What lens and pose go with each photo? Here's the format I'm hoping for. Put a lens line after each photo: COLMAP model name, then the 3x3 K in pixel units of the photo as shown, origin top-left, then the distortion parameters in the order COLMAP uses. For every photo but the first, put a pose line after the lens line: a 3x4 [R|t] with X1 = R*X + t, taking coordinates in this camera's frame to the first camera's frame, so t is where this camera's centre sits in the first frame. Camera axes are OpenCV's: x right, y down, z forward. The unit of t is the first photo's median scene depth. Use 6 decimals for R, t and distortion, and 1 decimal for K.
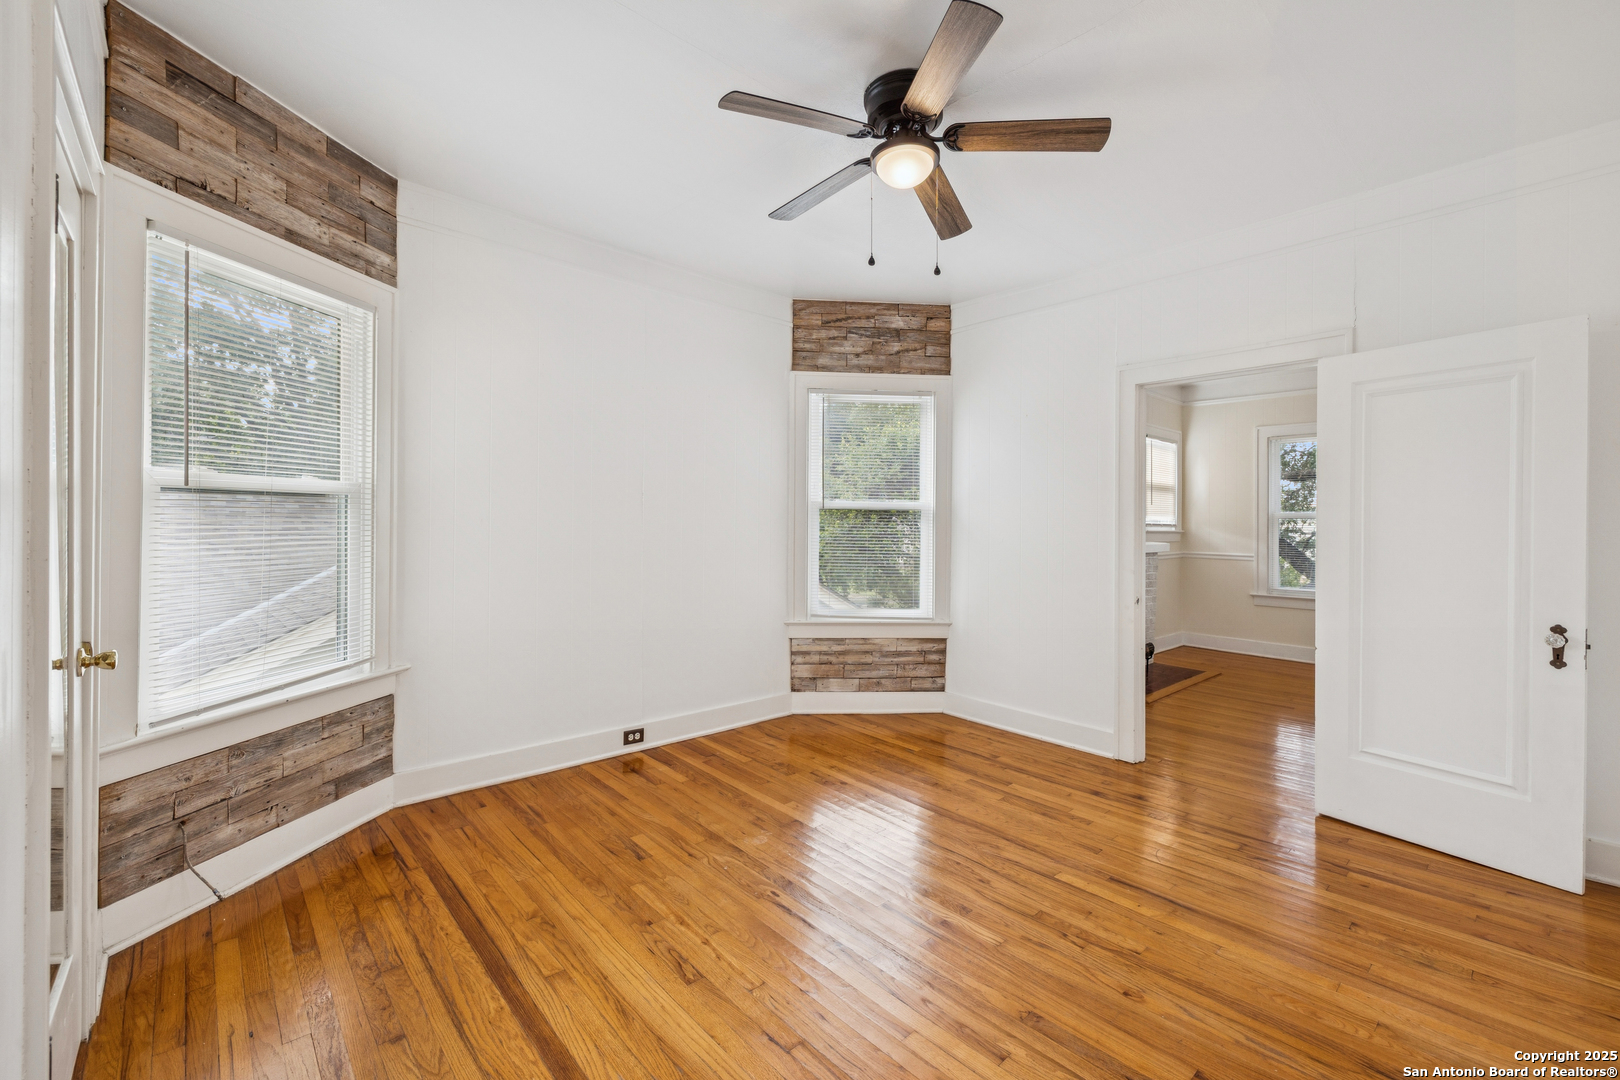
lens RADIAL K [[682.5, 0, 818.4], [0, 682.5, 526.1], [0, 0, 1]] dist [-0.000583, 0.000381]
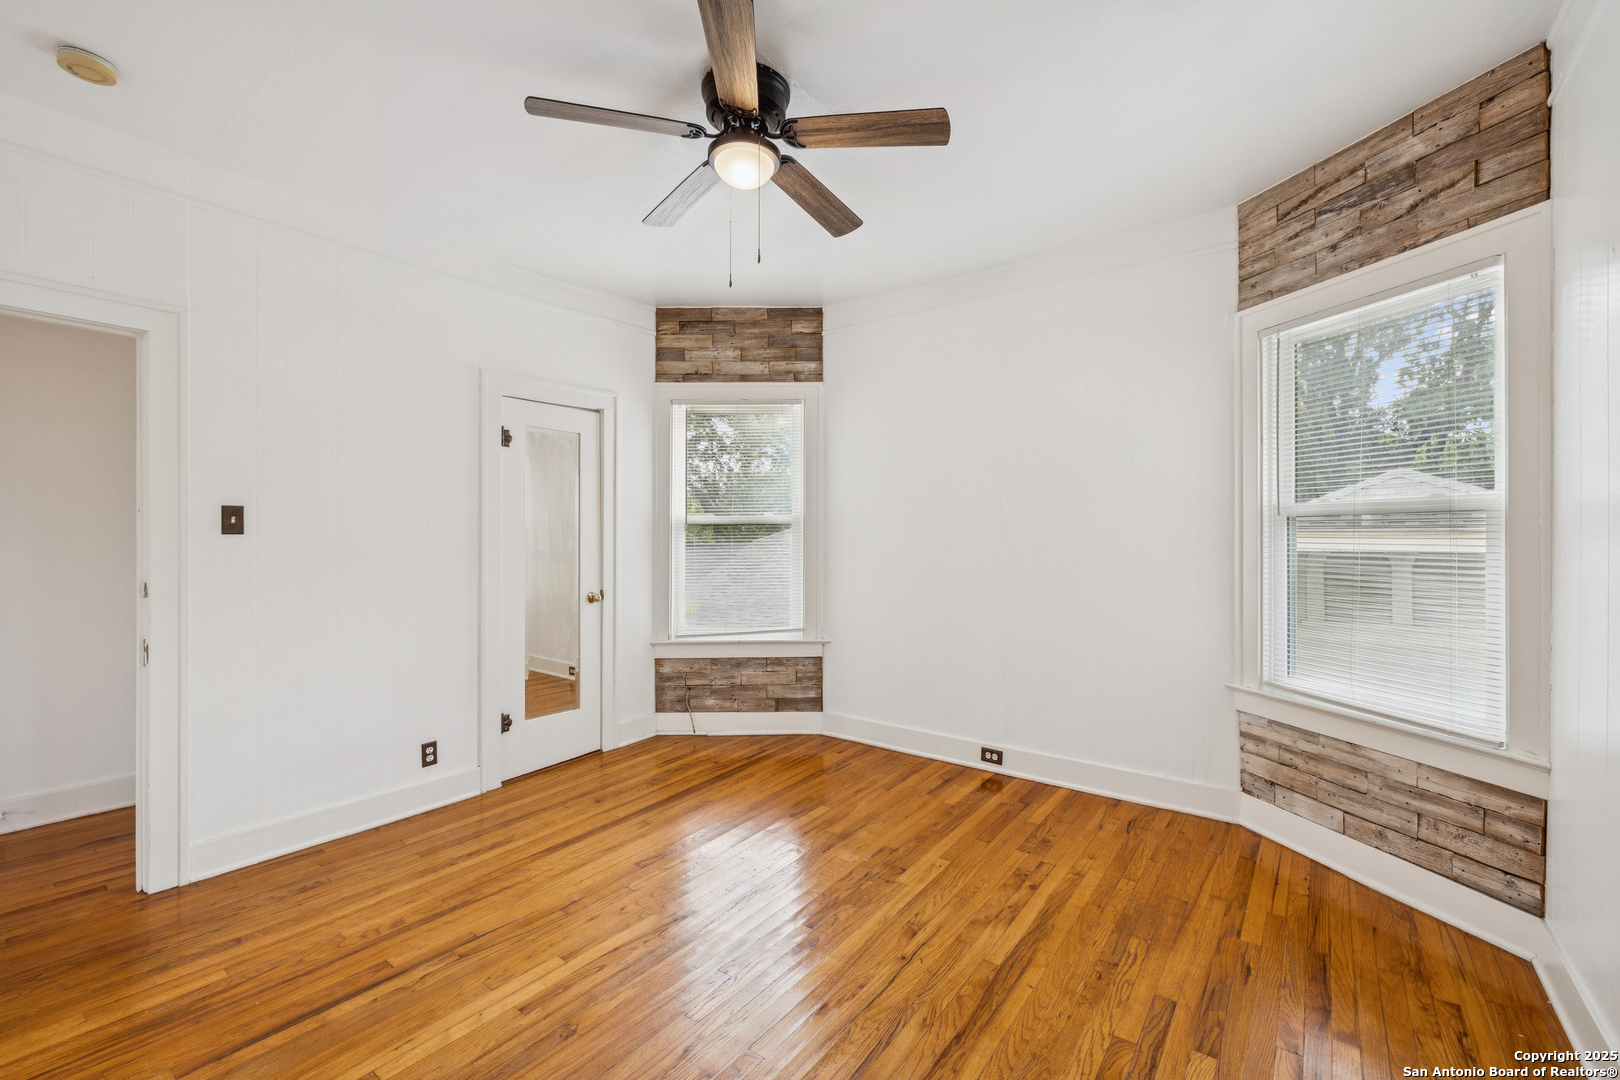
lens RADIAL K [[682.5, 0, 806.1], [0, 682.5, 539.5], [0, 0, 1]] dist [-0.000583, 0.000381]
pose [[0.185123, -0.002738, -0.982712, 0.655771], [0.000838, 0.999996, -0.002629, -0.003179], [0.982715, -0.000337, 0.185125, 0.554629]]
